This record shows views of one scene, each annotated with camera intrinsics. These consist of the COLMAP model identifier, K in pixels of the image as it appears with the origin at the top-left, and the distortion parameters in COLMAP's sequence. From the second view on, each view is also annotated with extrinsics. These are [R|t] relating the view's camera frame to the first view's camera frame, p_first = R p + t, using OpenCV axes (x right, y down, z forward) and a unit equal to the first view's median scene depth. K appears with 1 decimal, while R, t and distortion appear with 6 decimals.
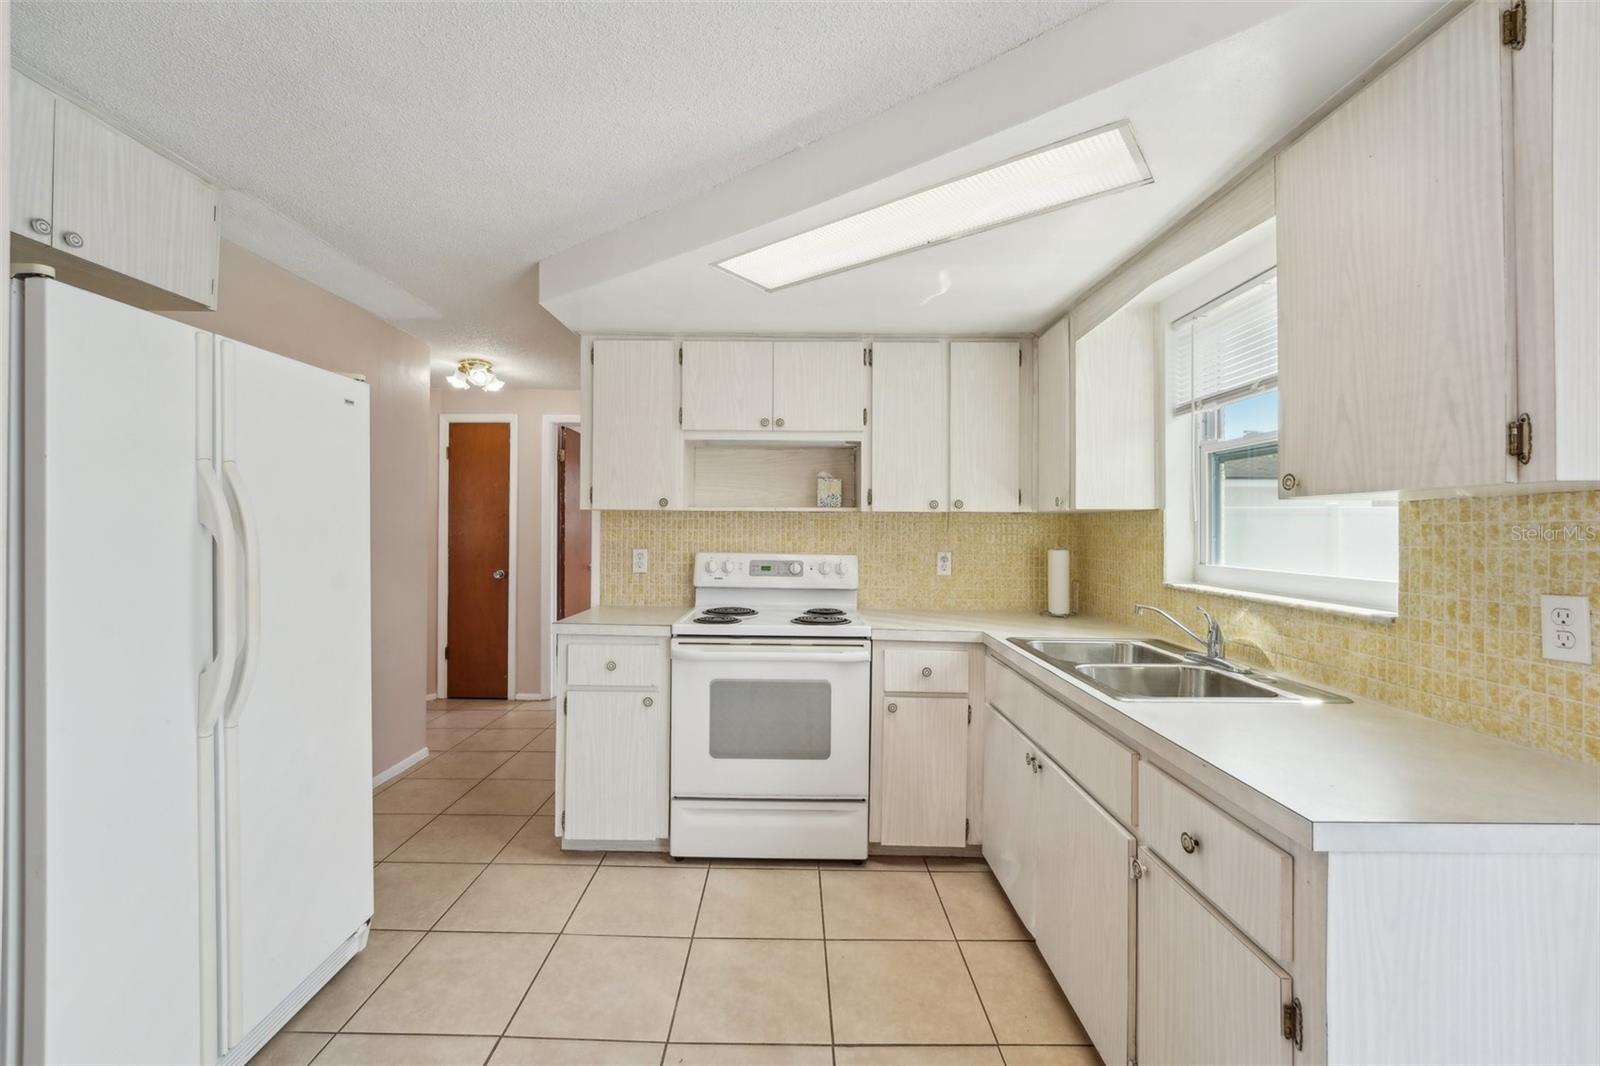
lens RADIAL K [[649.8, 0, 790.7], [0, 649.8, 521.7], [0, 0, 1]] dist [-0.019854, 0.002643]
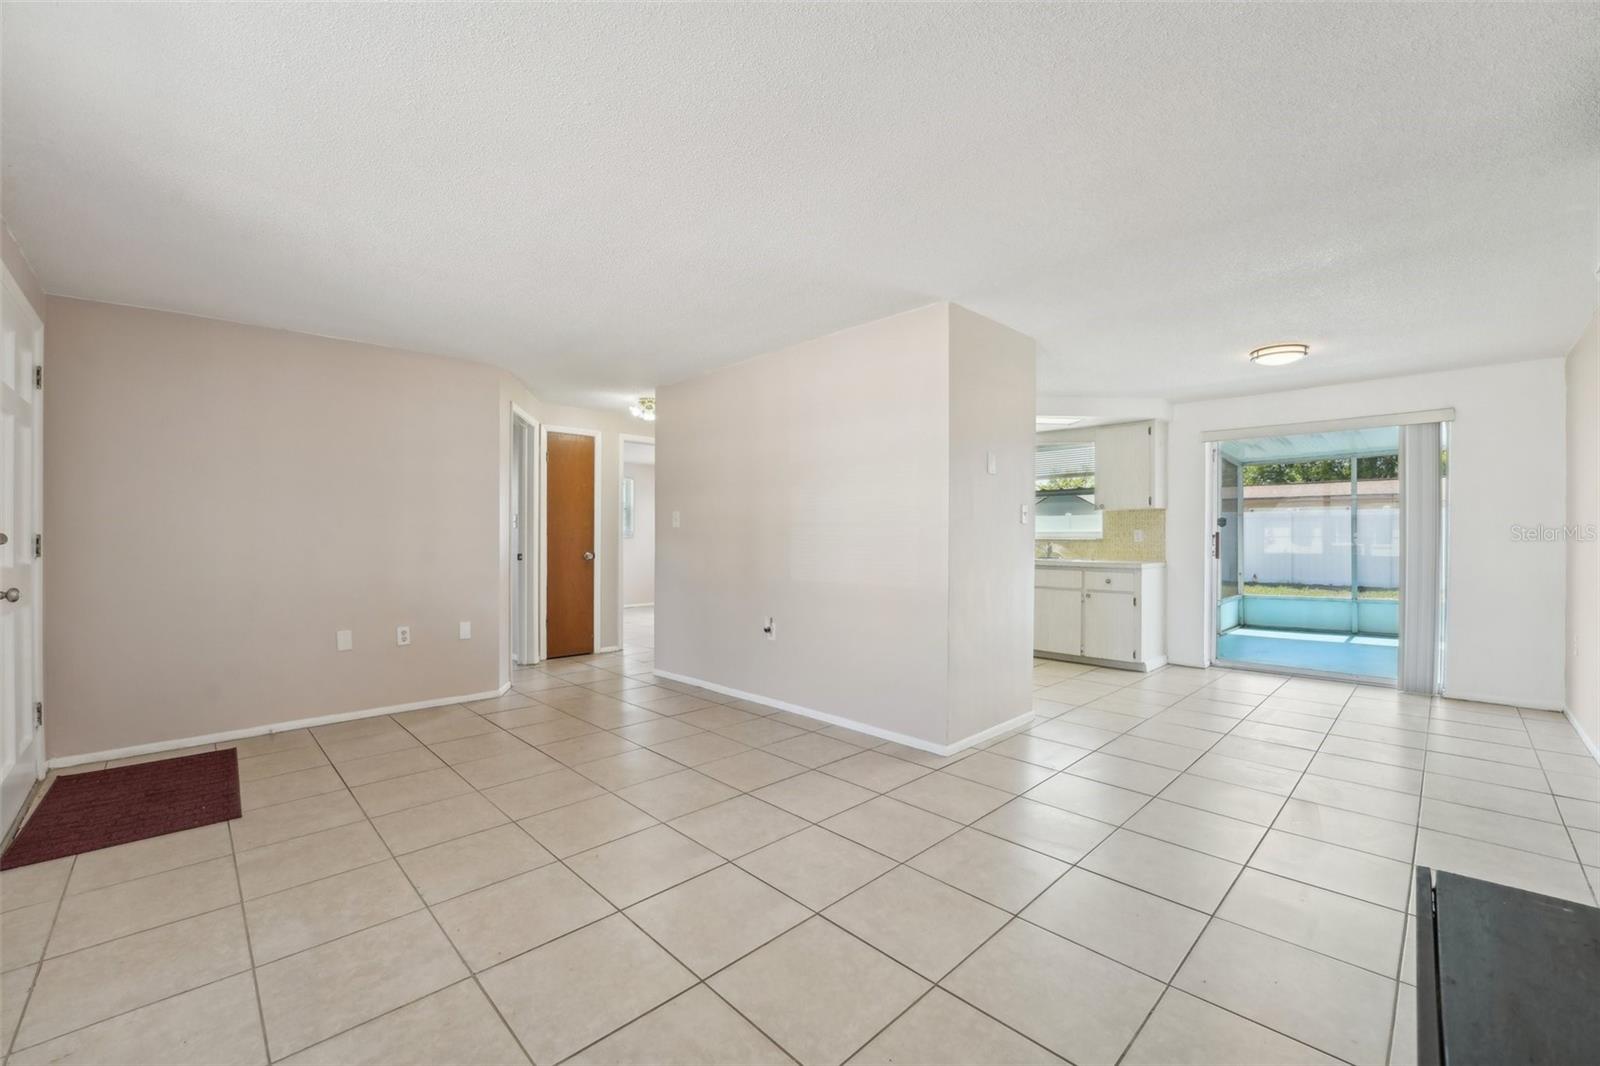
lens RADIAL K [[649.8, 0, 799.2], [0, 649.8, 531.0], [0, 0, 1]] dist [-0.019854, 0.002643]
pose [[0.713113, 0.001608, 0.701047, -1.945893], [-0.004330, 0.999988, 0.002111, 0.052626], [-0.701036, -0.004541, 0.713112, -0.368743]]
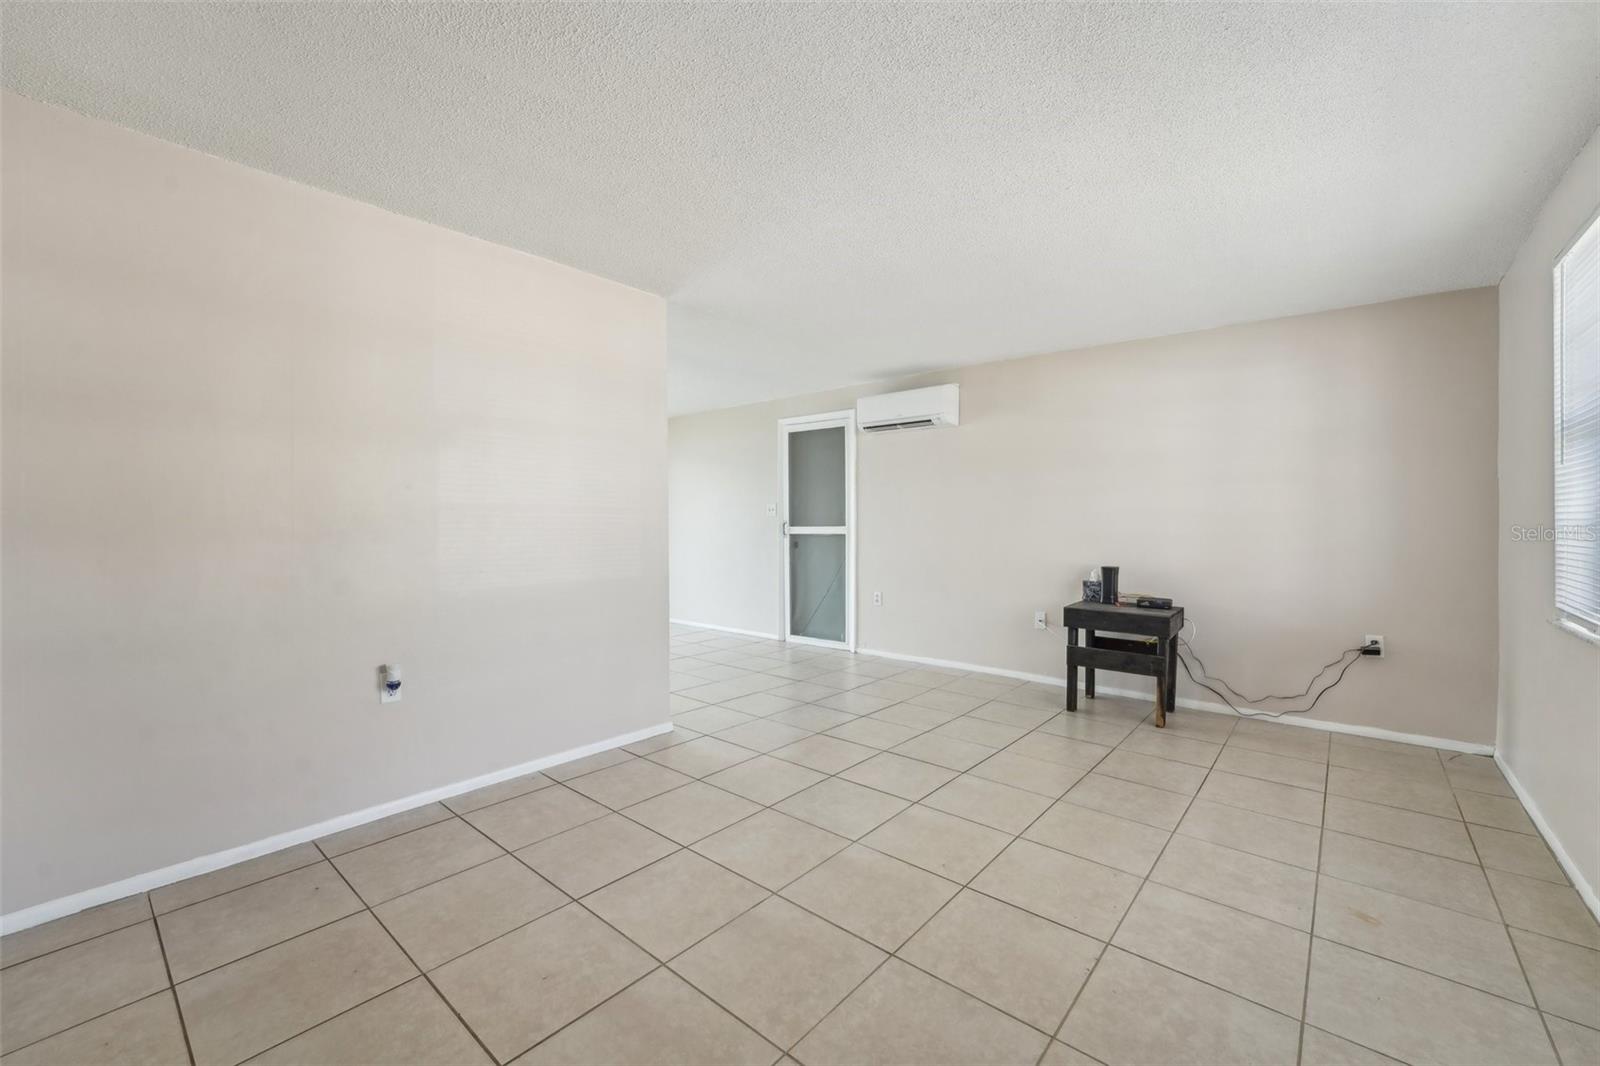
lens RADIAL K [[649.8, 0, 802.2], [0, 649.8, 501.6], [0, 0, 1]] dist [-0.019854, 0.002643]
pose [[-0.766645, 0.011753, 0.641964, -1.916652], [-0.012050, 0.999393, -0.032687, 0.064756], [-0.641959, -0.032795, -0.766038, 1.181290]]
